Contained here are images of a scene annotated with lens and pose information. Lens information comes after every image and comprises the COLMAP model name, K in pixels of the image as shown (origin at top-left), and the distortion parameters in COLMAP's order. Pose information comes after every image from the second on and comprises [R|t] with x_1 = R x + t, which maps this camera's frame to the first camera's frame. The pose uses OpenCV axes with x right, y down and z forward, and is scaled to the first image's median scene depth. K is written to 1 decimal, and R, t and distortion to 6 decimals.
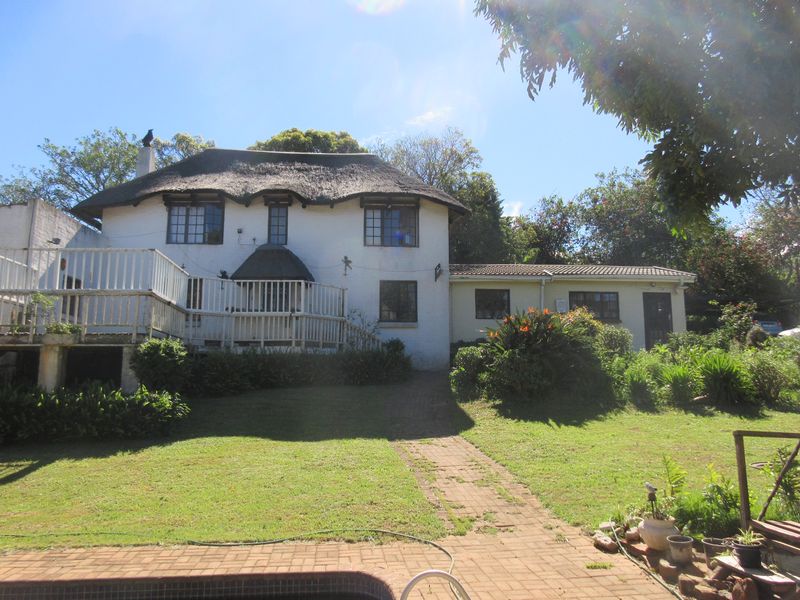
lens RADIAL K [[583.6, 0, 400.0], [0, 583.6, 300.0], [0, 0, 1]] dist [-0.008848, -0.005517]
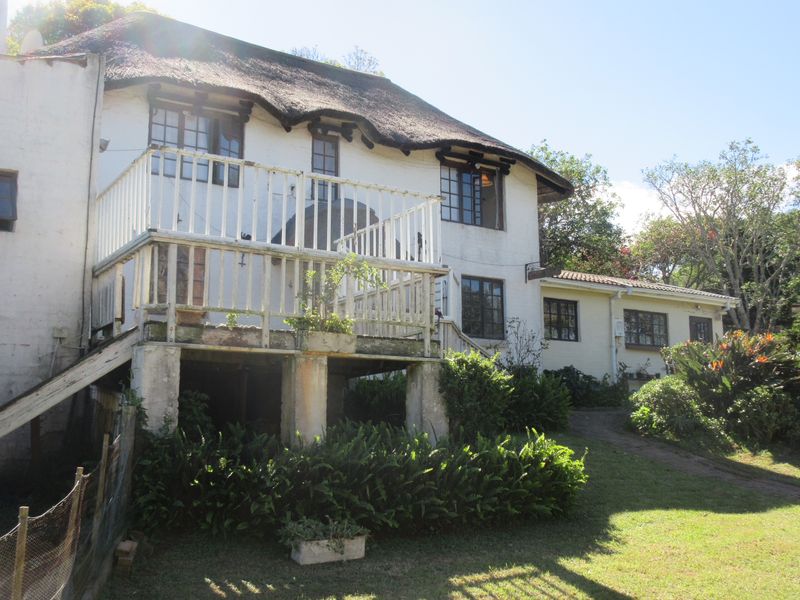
lens RADIAL K [[875.4, 0, 400.0], [0, 875.4, 300.0], [0, 0, 1]] dist [0.009892, -0.014166]
pose [[0.866263, 0.070164, 0.494636, -0.584999], [-0.062818, 0.997528, -0.031486, 0.031165], [-0.495623, -0.003796, 0.868529, 0.169545]]
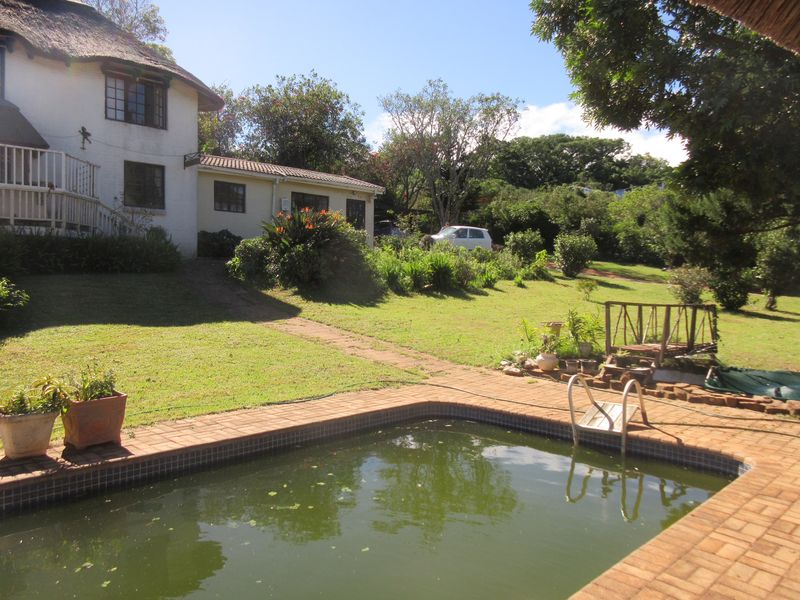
lens RADIAL K [[583.6, 0, 400.0], [0, 583.6, 300.0], [0, 0, 1]] dist [-0.008848, -0.005517]
pose [[0.780000, -0.012646, 0.625651, -0.272555], [-0.103549, 0.983405, 0.148971, 0.001638], [-0.617152, -0.180983, 0.765747, -0.014397]]
